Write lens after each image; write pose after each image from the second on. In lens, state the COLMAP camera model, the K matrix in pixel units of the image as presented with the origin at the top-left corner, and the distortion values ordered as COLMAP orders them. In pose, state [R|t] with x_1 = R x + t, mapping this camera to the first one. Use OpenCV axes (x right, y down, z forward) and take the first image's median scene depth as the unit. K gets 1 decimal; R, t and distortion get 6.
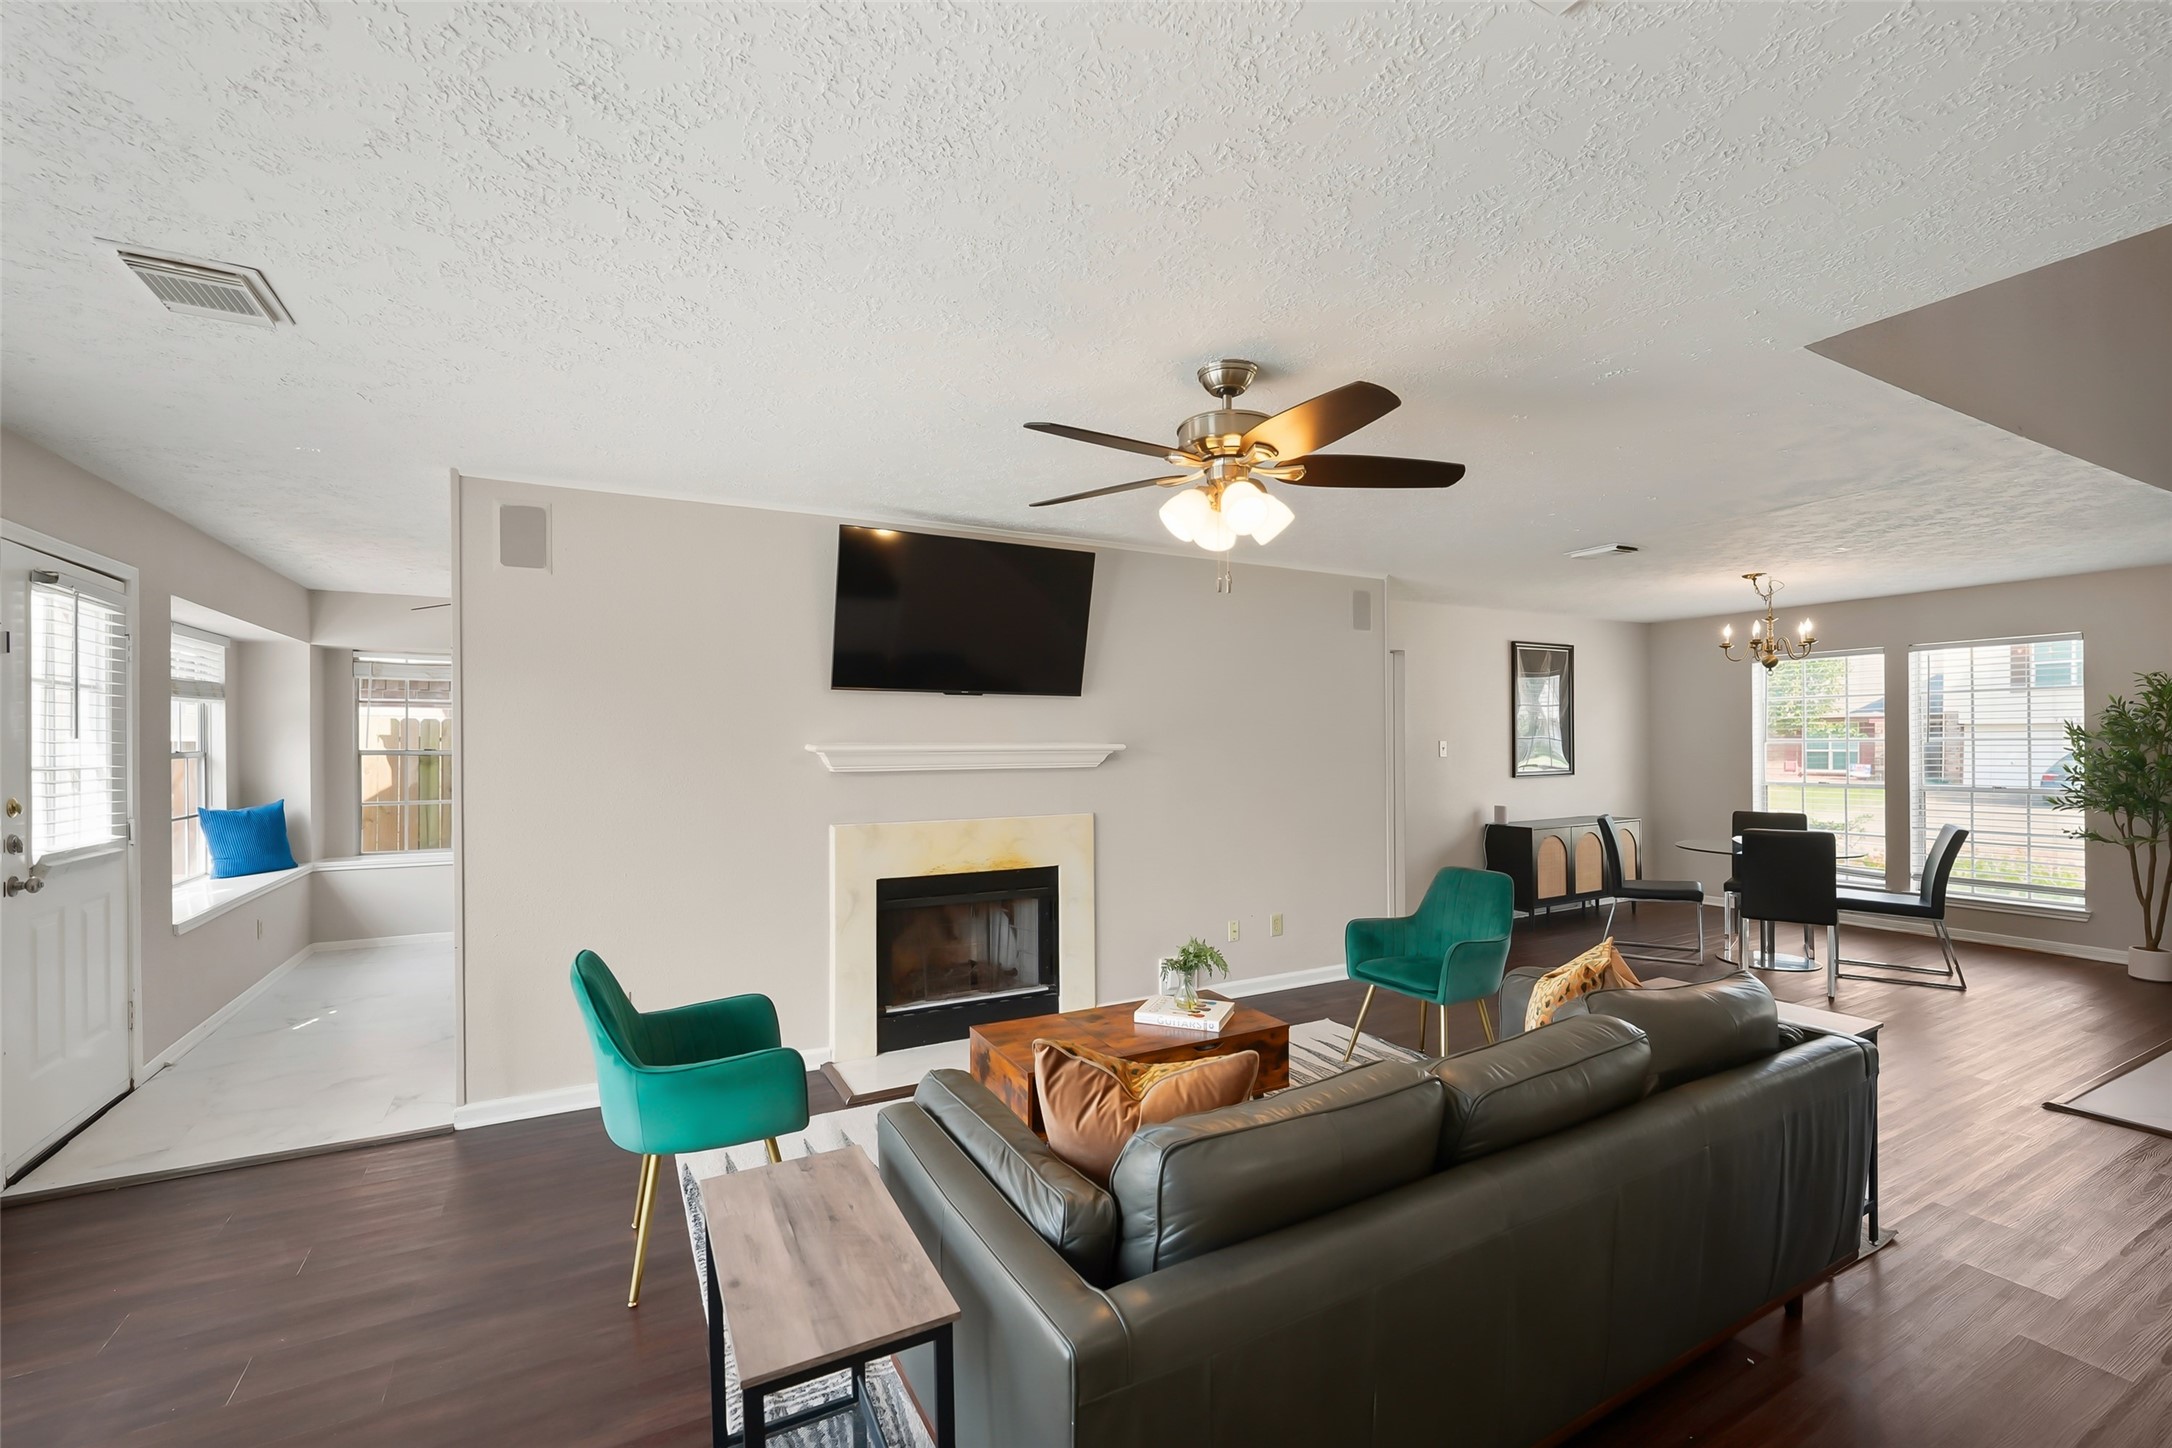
lens RADIAL K [[926.5, 0, 1087.3], [0, 926.5, 738.6], [0, 0, 1]] dist [-0.002301, -0.000120]
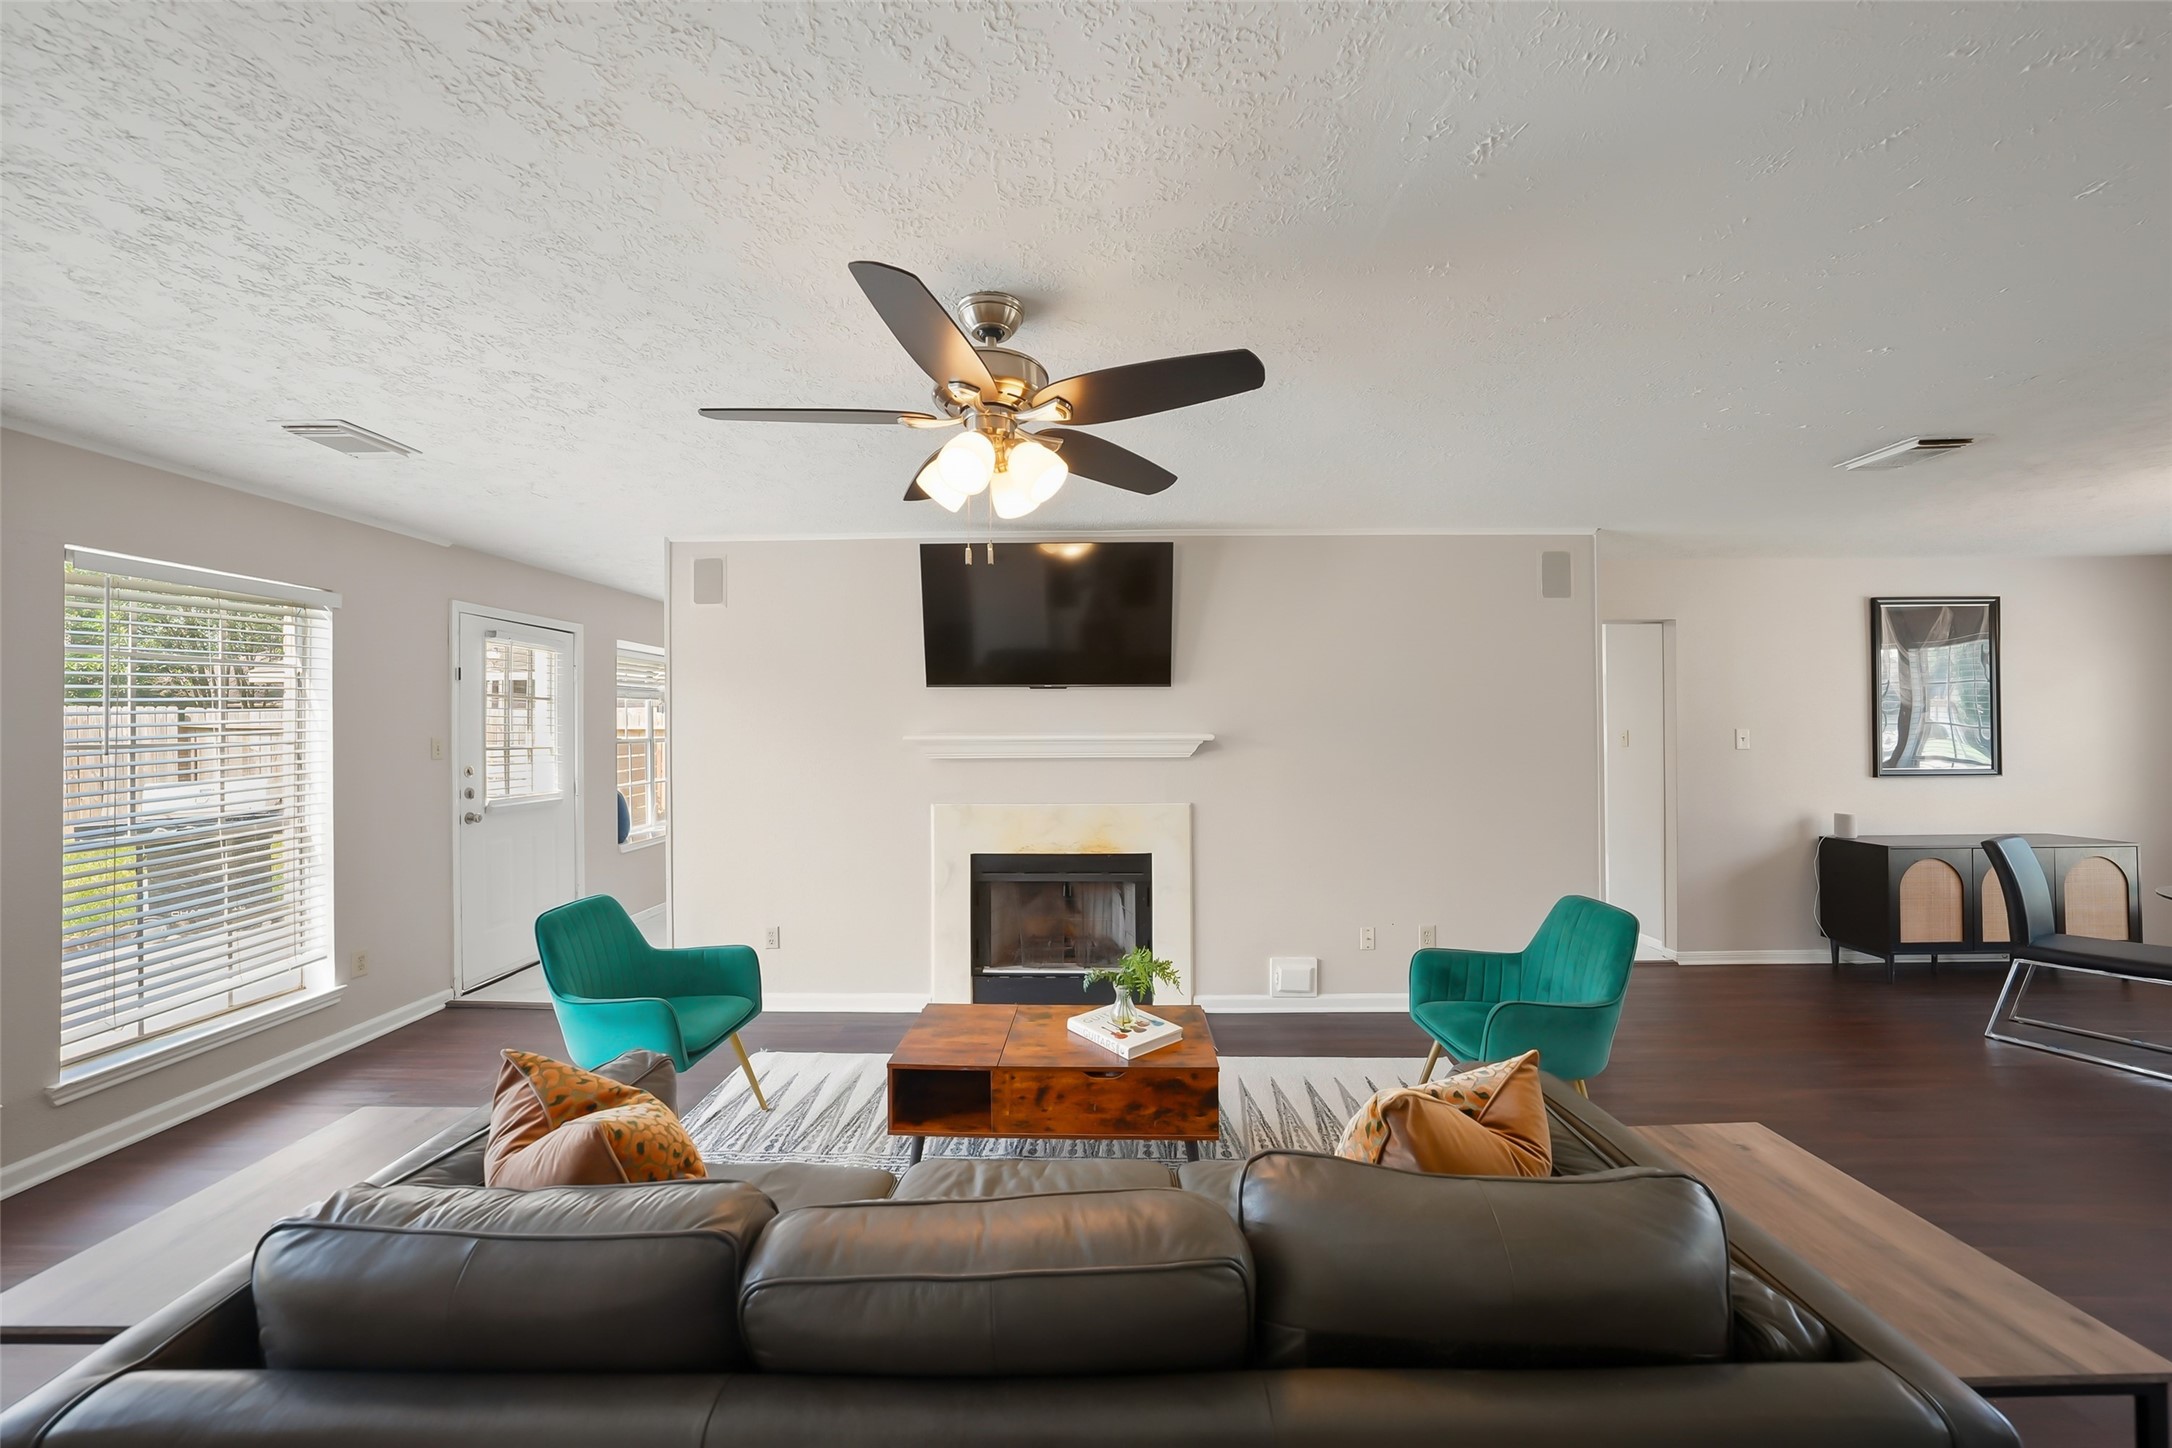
lens RADIAL K [[761.0, 0, 1083.3], [0, 761.0, 724.1], [0, 0, 1]] dist [-0.019277, 0.000048]
pose [[0.868221, -0.004885, -0.496154, 0.316193], [0.003332, 0.999986, -0.004016, -0.001775], [0.496167, 0.001833, 0.868225, 0.234203]]
